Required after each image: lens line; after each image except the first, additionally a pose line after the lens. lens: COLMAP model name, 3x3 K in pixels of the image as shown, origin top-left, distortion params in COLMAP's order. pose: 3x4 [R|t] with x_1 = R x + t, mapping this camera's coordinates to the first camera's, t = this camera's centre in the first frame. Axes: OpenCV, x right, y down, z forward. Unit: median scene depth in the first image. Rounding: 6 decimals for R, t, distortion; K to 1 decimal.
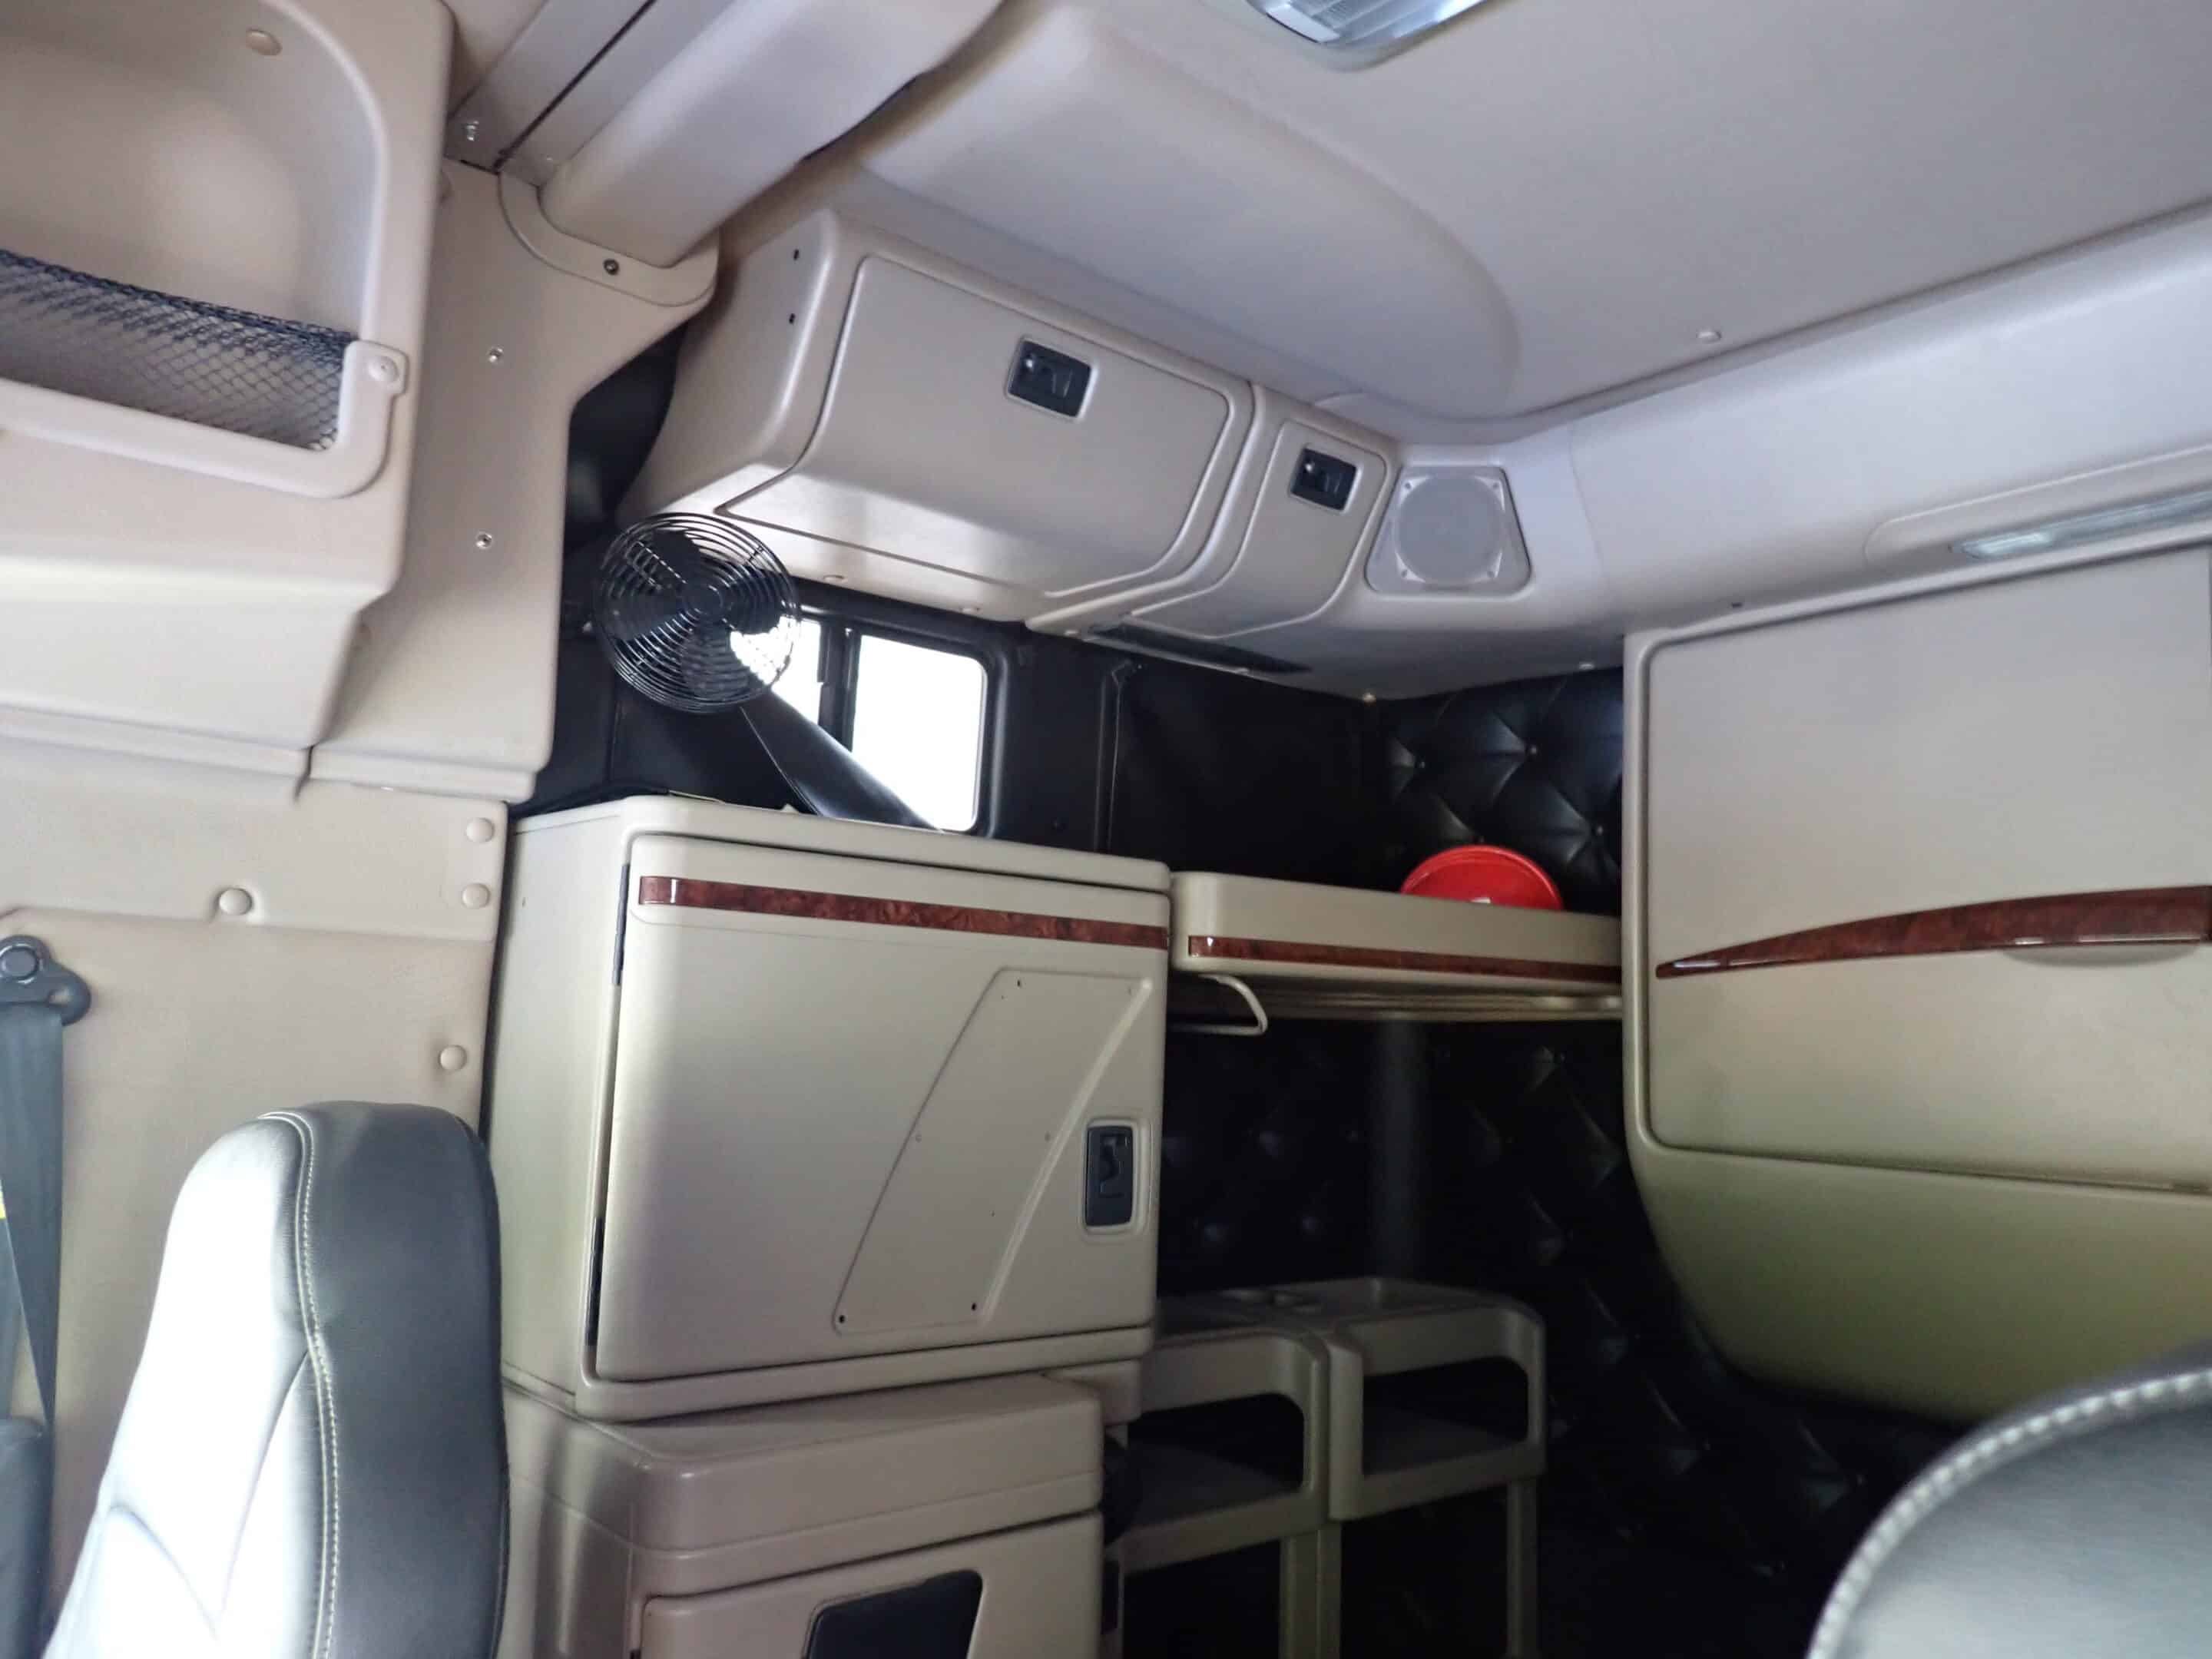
lens RADIAL K [[1604.2, 0, 1098.6], [0, 1604.2, 859.6], [0, 0, 1]] dist [0.005987, 0.005083]
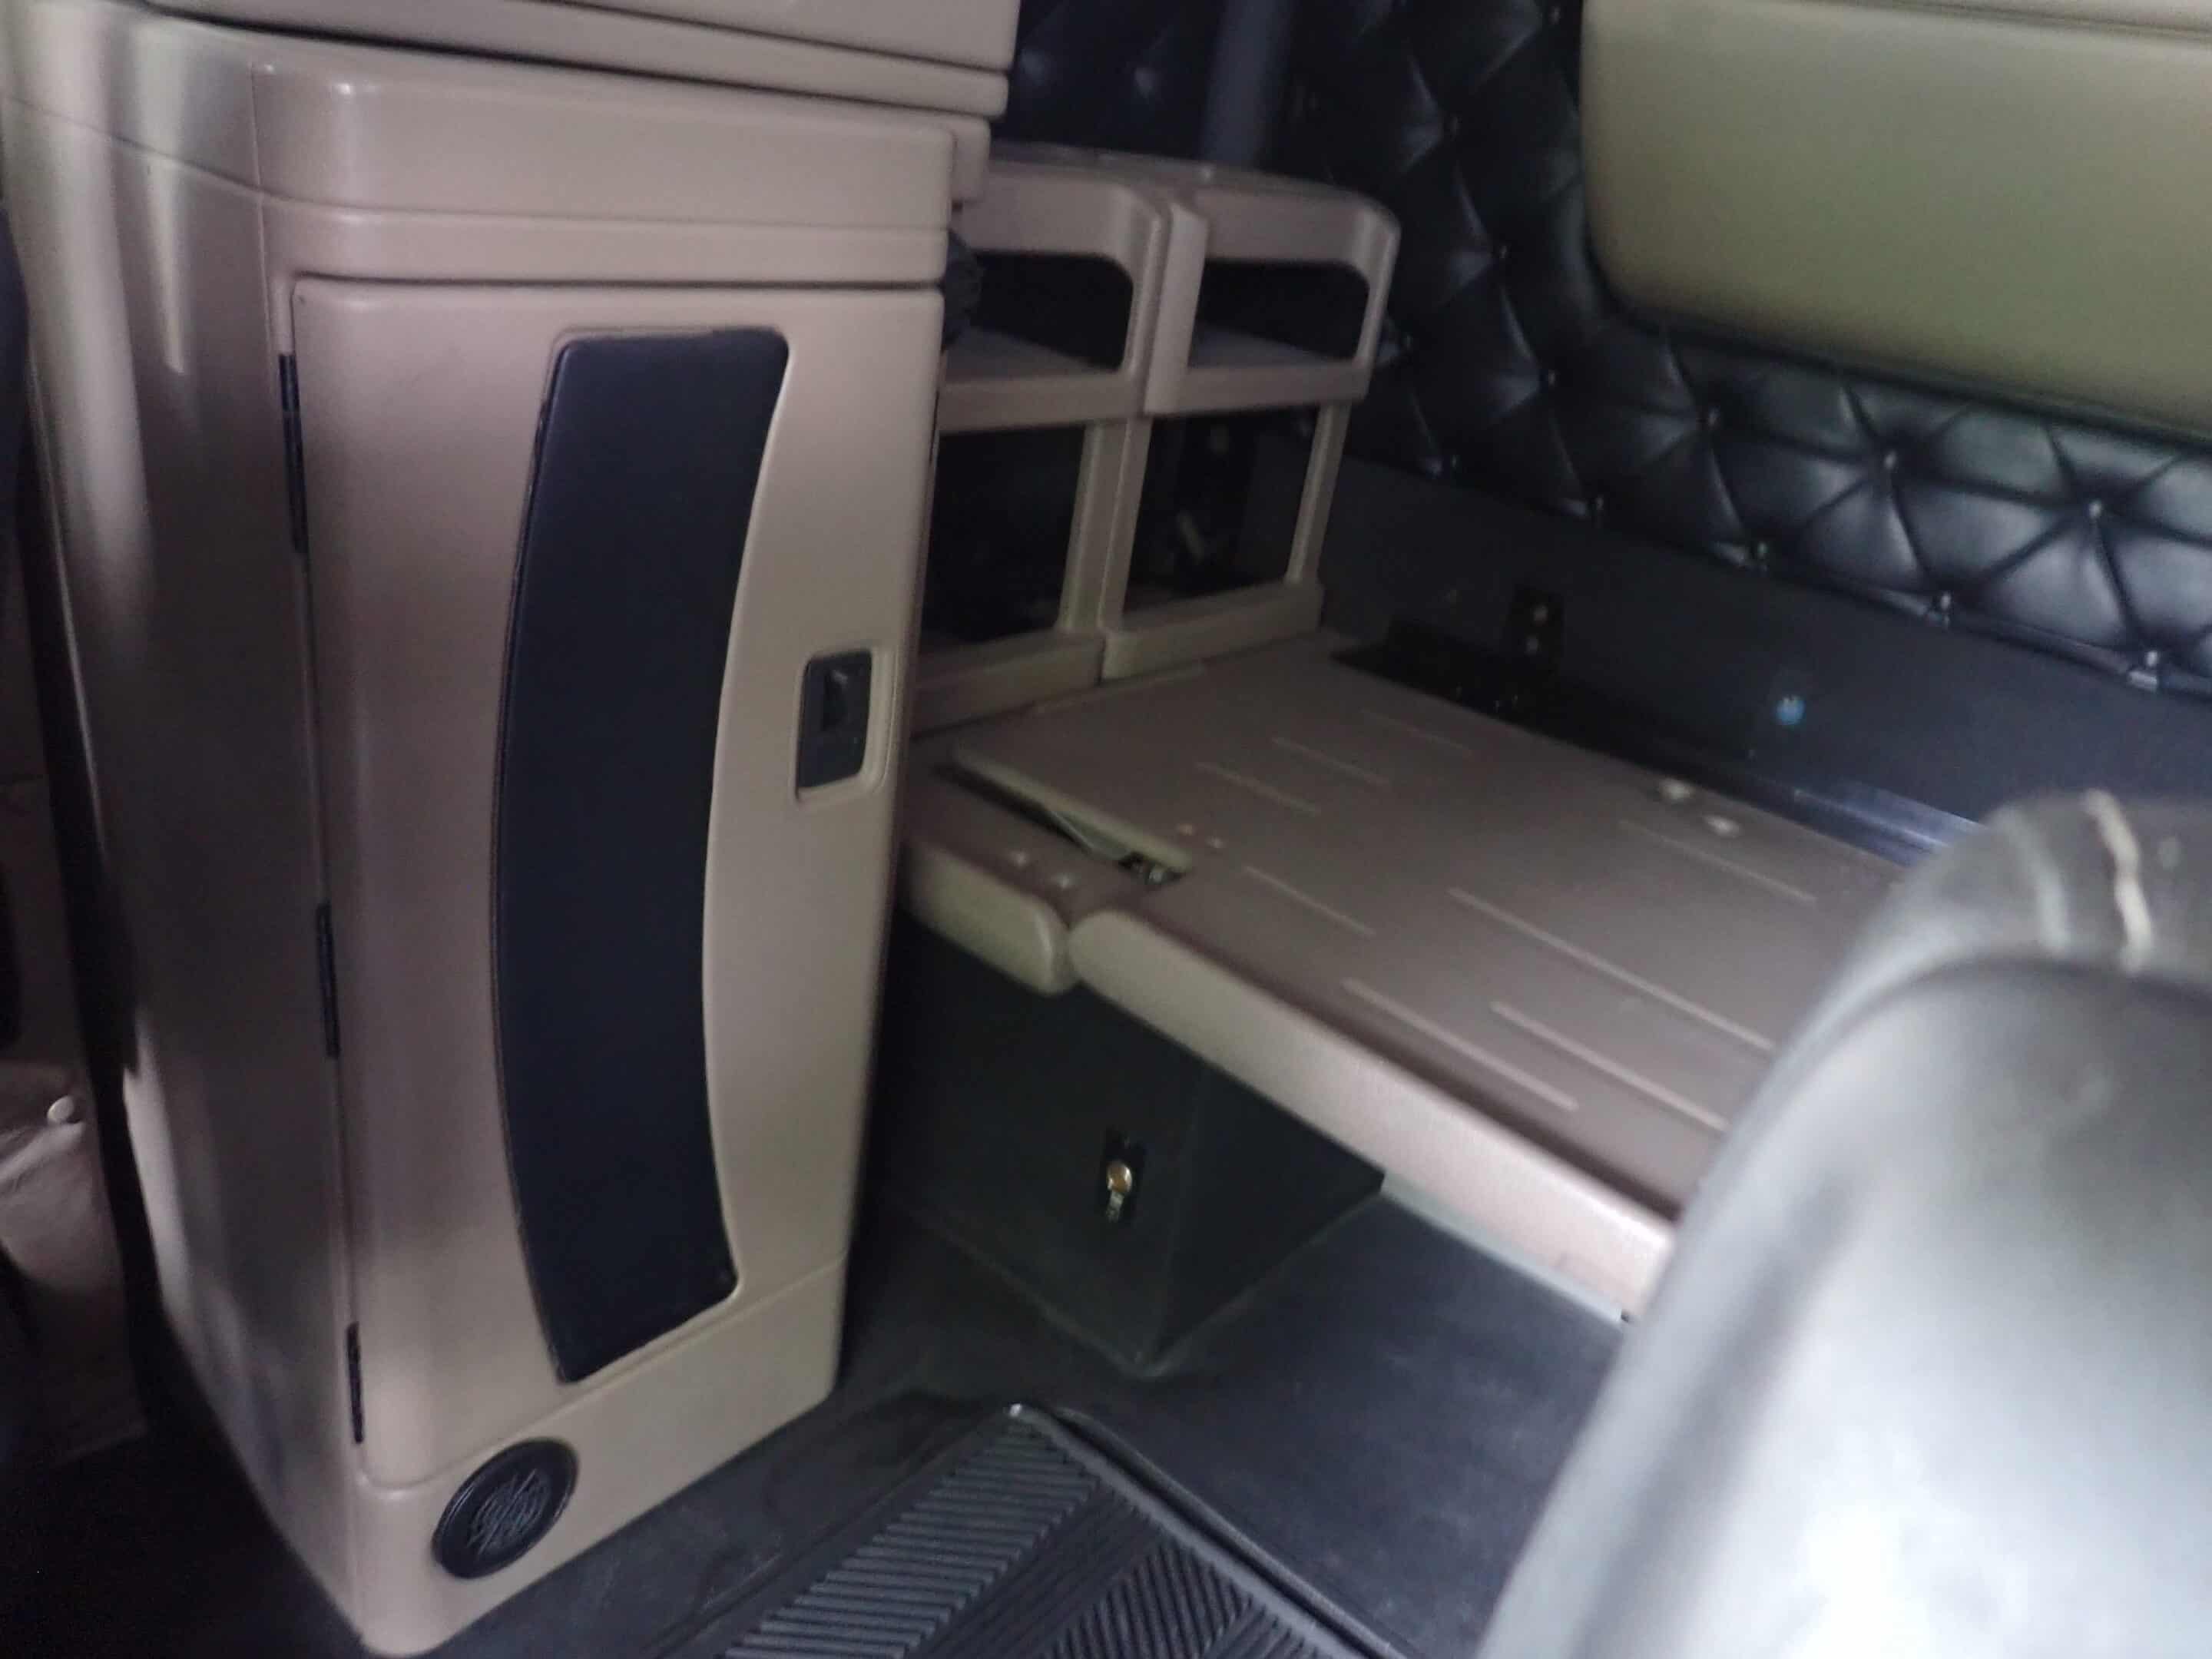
lens RADIAL K [[1604.2, 0, 1098.6], [0, 1604.2, 859.6], [0, 0, 1]] dist [0.005987, 0.005083]
pose [[0.978834, 0.036414, 0.201390, -0.046173], [-0.142815, 0.826369, 0.544718, 0.139242], [-0.146587, -0.561950, 0.814079, 0.155540]]
